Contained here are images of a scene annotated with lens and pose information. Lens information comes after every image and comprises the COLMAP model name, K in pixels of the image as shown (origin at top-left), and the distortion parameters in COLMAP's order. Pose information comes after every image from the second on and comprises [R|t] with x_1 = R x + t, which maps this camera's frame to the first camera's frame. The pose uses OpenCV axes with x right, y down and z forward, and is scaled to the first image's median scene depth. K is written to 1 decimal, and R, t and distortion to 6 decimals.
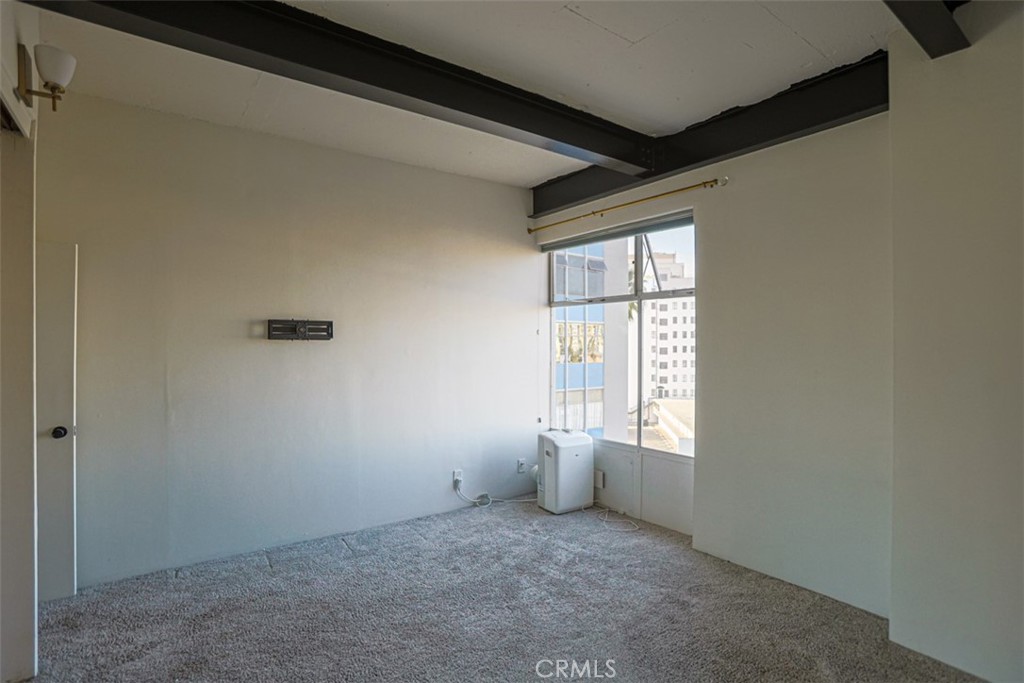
lens RADIAL K [[547.0, 0, 463.1], [0, 547.0, 345.0], [0, 0, 1]] dist [-0.069502, 0.044805]
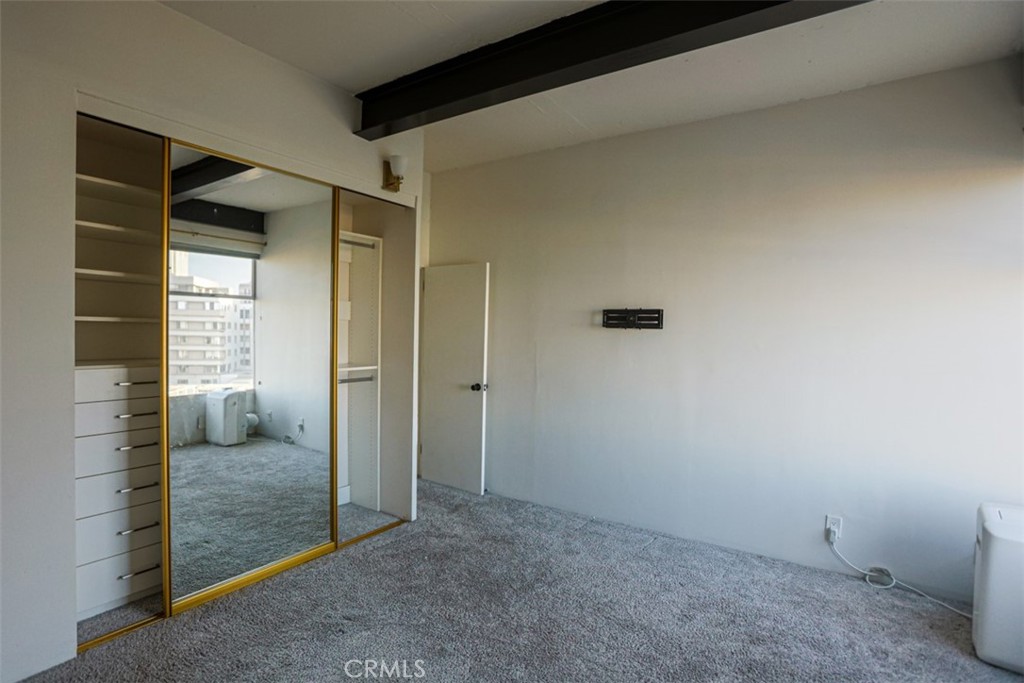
lens RADIAL K [[510.9, 0, 512.0], [0, 510.9, 341.5], [0, 0, 1]] dist [-0.068869, 0.031526]
pose [[0.348645, 0.022934, -0.936974, 0.520202], [-0.022433, 0.999618, 0.016121, 0.004752], [0.936986, 0.015399, 0.349026, 0.456236]]
